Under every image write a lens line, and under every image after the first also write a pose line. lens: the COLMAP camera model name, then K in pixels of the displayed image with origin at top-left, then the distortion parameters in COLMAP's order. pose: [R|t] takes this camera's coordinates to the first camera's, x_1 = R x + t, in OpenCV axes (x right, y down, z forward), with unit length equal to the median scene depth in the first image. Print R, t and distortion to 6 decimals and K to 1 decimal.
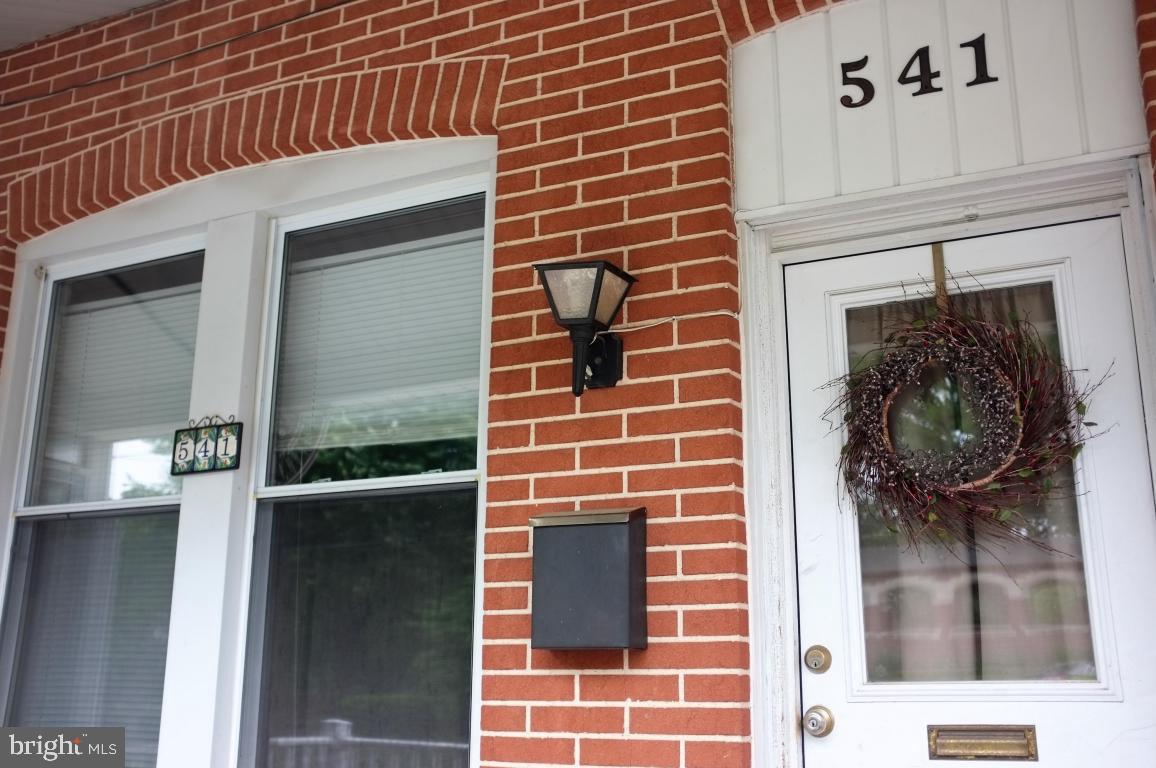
lens RADIAL K [[1143.6, 0, 580.9], [0, 1143.6, 385.1], [0, 0, 1]] dist [-0.071501, 0.000000]
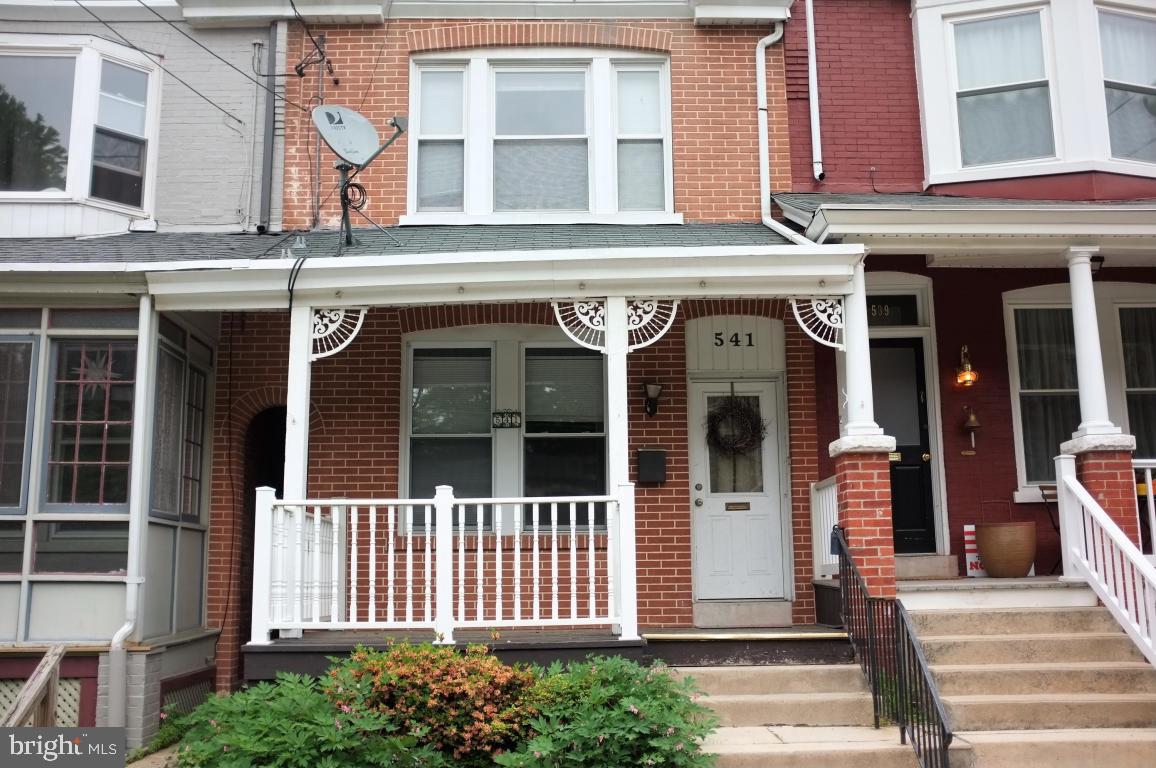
lens RADIAL K [[1143.6, 0, 585.4], [0, 1143.6, 380.4], [0, 0, 1]] dist [-0.071501, 0.000000]
pose [[0.896434, 0.064938, 0.438394, -1.862106], [-0.099707, 0.993398, 0.056734, -0.305605], [-0.431815, -0.094569, 0.896991, -2.302053]]
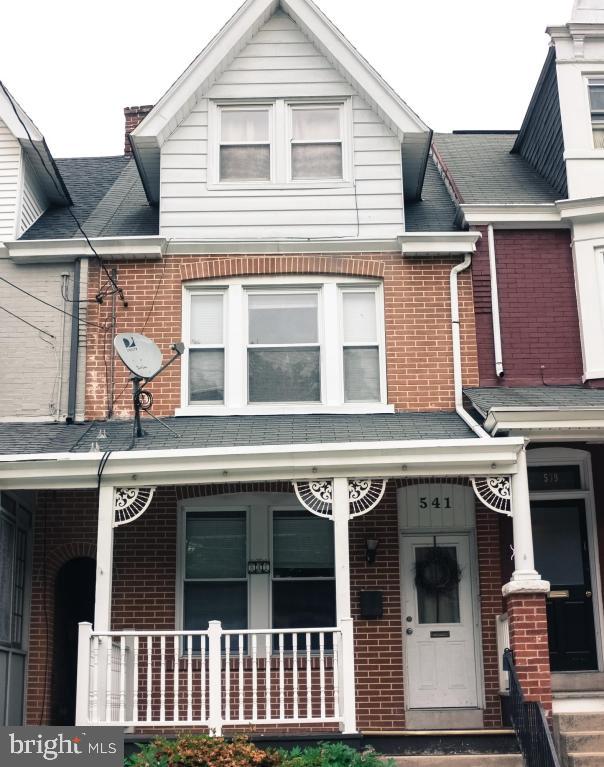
lens RADIAL K [[1167.8, 0, 297.6], [0, 1167.8, 386.5], [0, 0, 1]] dist [-0.078623, 0.000000]
pose [[0.910143, 0.097663, 0.402618, -2.362145], [-0.089914, 0.995218, -0.038153, -0.531887], [-0.404419, -0.001477, 0.914573, -3.437772]]
